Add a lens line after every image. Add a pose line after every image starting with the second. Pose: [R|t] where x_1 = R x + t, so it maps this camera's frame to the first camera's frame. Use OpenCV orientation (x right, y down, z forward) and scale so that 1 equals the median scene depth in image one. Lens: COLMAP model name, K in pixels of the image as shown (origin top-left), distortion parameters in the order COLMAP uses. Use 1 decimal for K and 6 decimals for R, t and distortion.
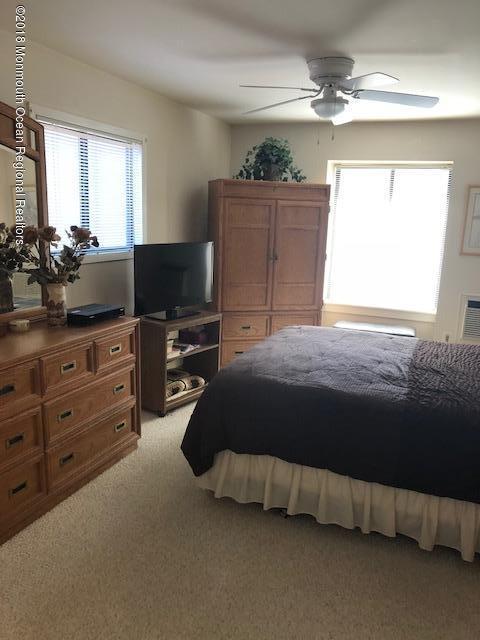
lens RADIAL K [[525.4, 0, 245.2], [0, 525.4, 324.3], [0, 0, 1]] dist [0.031428, -0.044459]
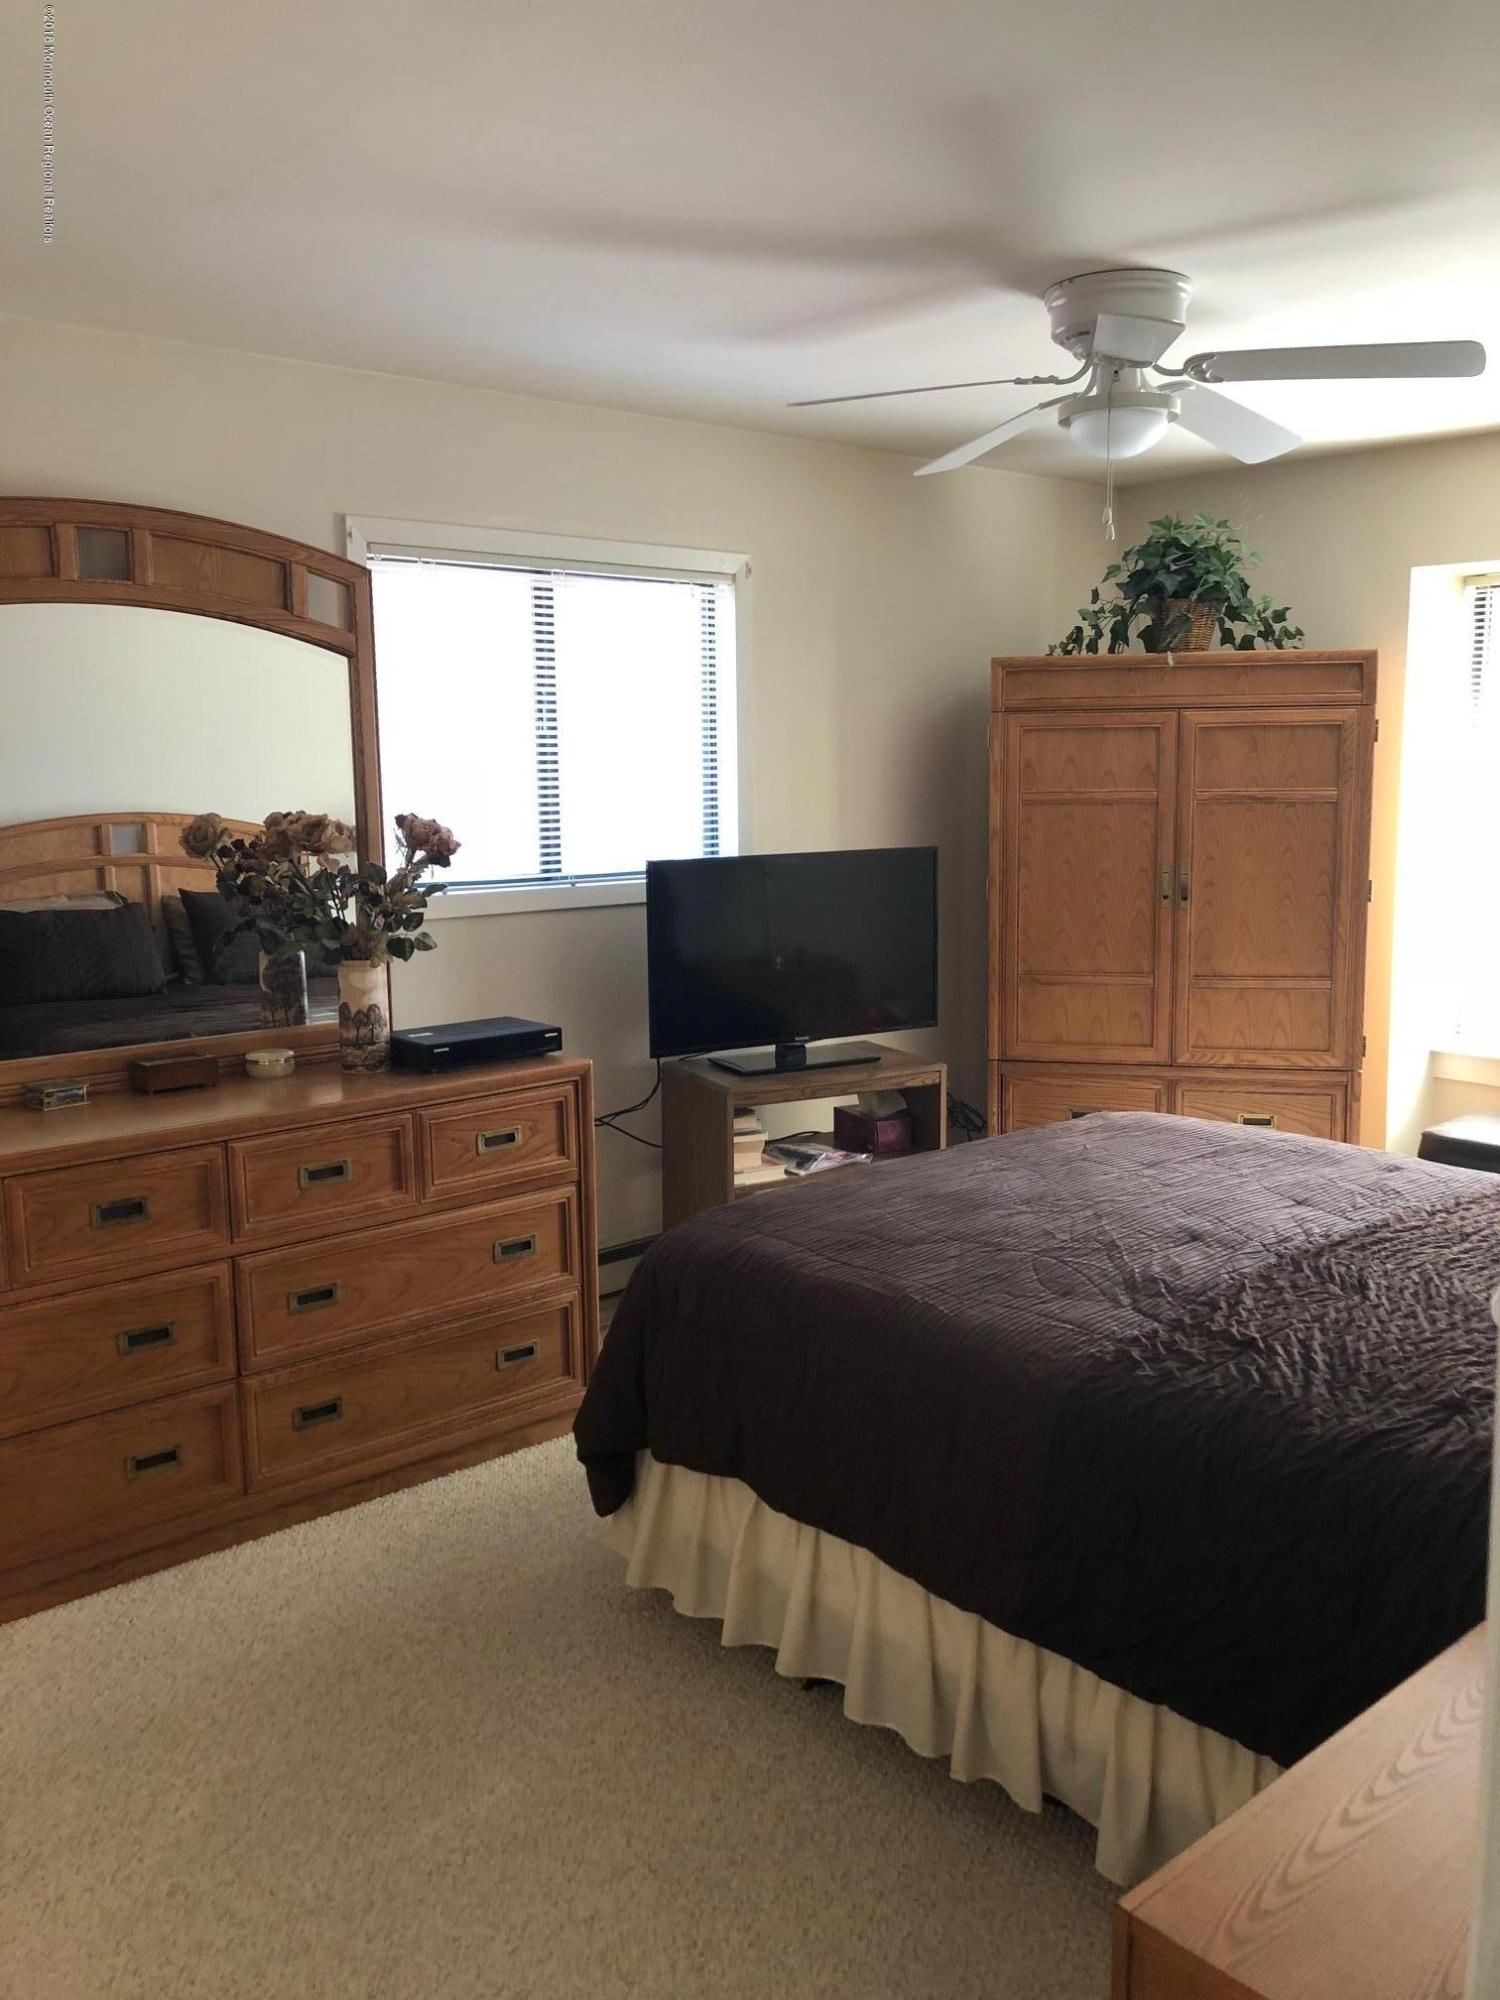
lens RADIAL K [[1641.8, 0, 763.2], [0, 1641.8, 990.2], [0, 0, 1]] dist [0.031428, -0.044459]
pose [[0.888615, 0.021339, -0.458158, 0.449391], [-0.054147, 0.996812, -0.058593, 0.000184], [0.455447, 0.076874, 0.886938, 0.050272]]
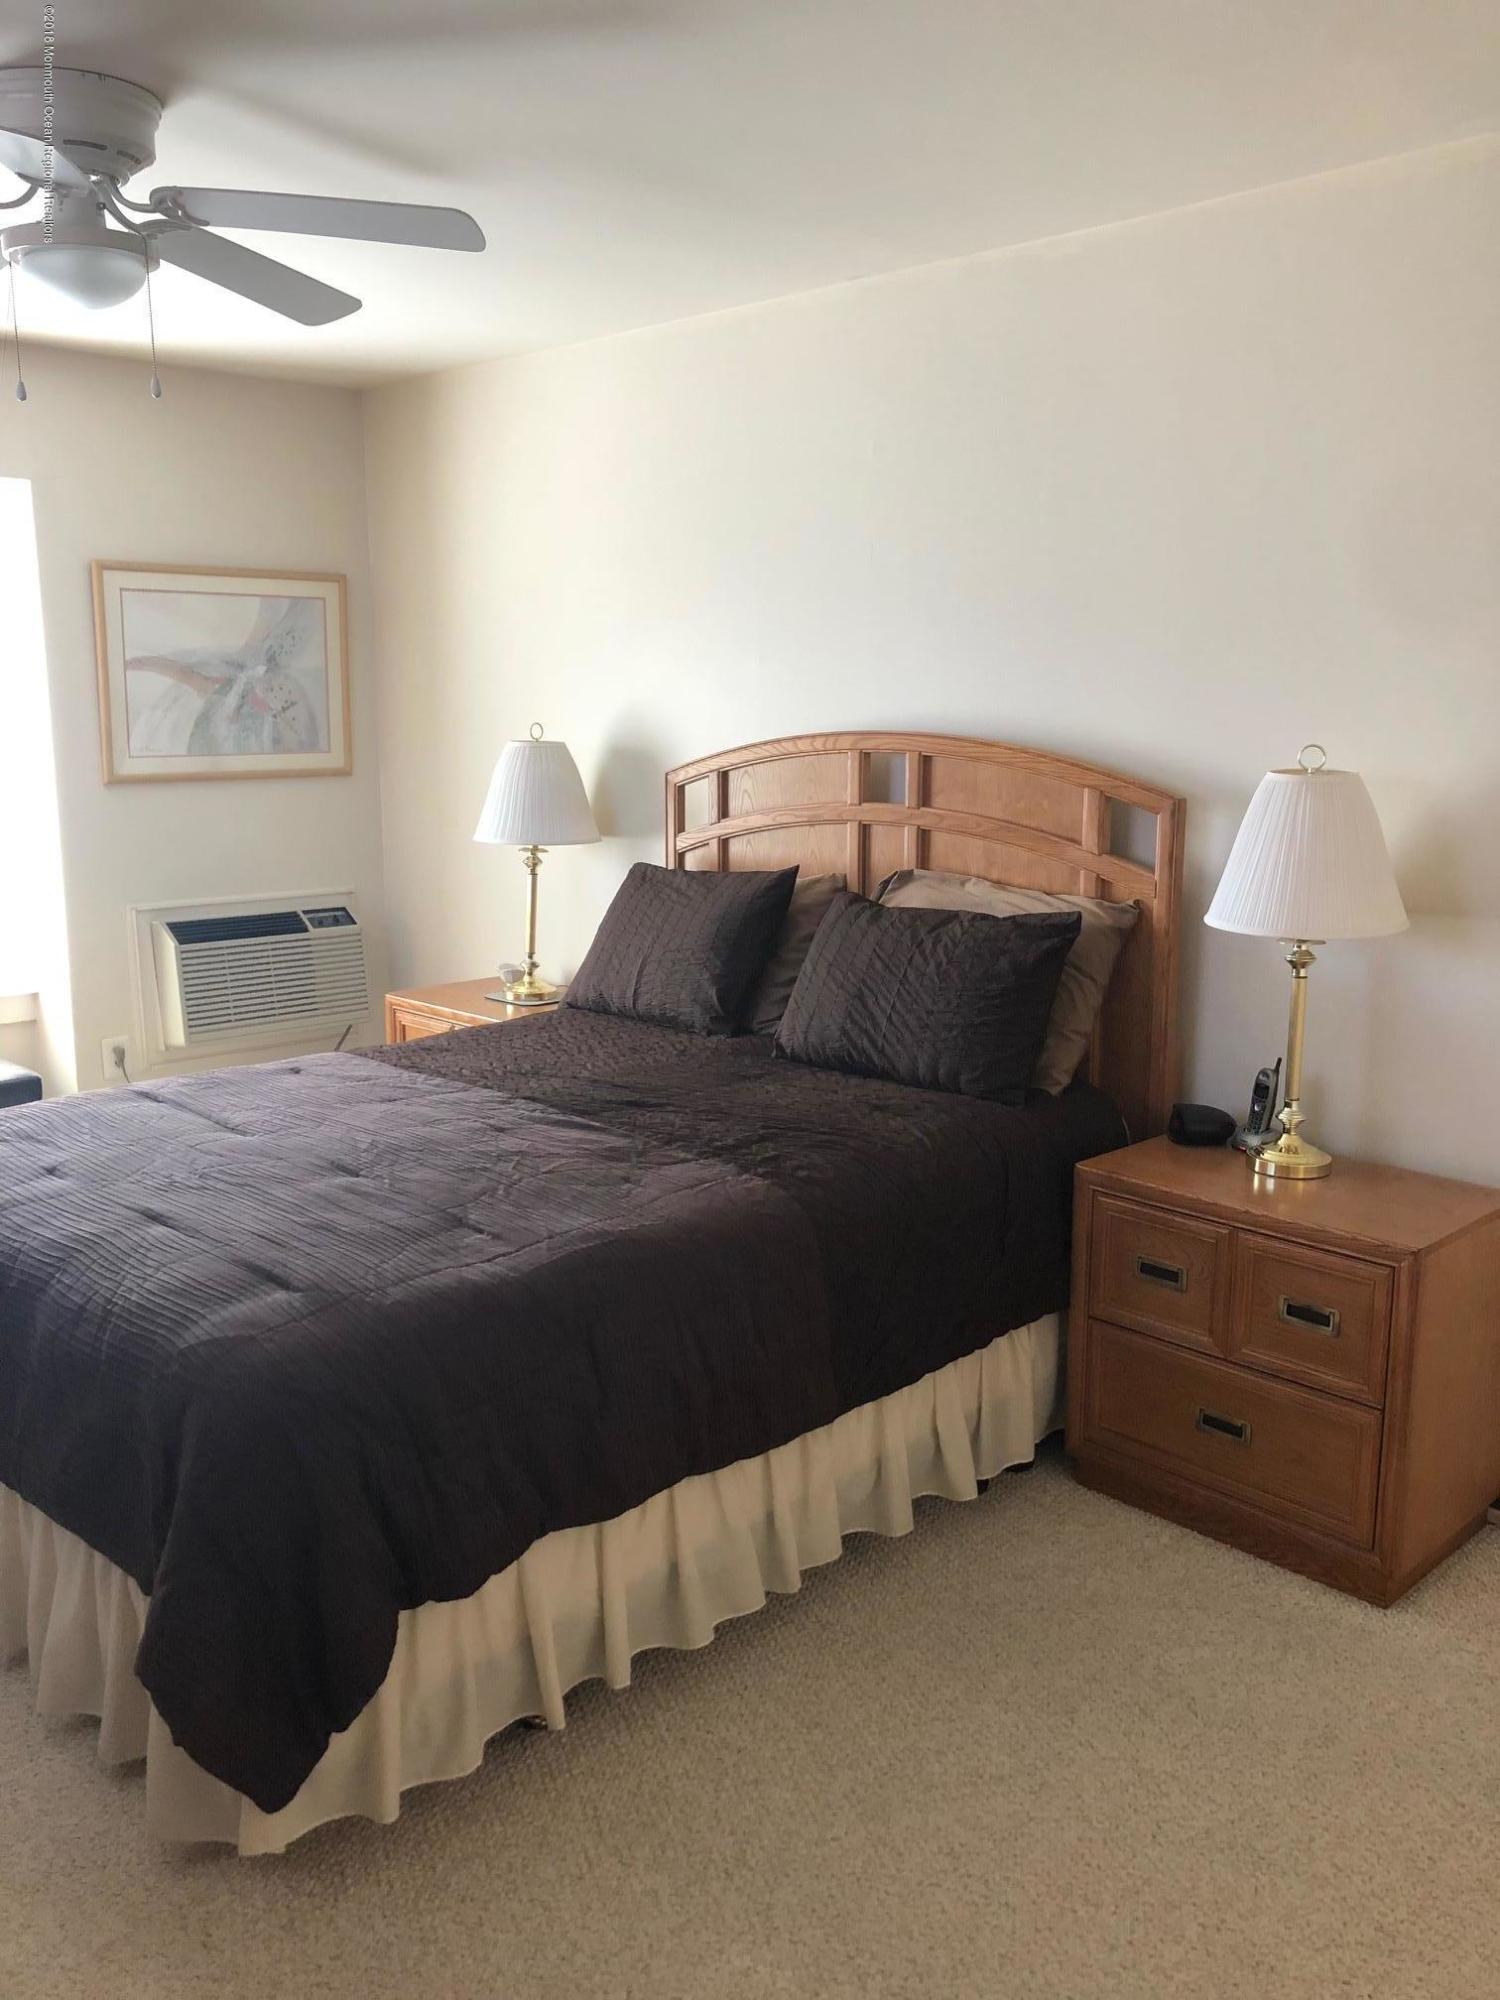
lens RADIAL K [[1641.8, 0, 761.9], [0, 1641.8, 992.2], [0, 0, 1]] dist [0.031428, -0.044459]
pose [[0.420709, -0.217827, 0.880657, -0.518249], [0.213134, 0.967308, 0.137441, -0.107932], [-0.881804, 0.129876, 0.453381, 0.390583]]
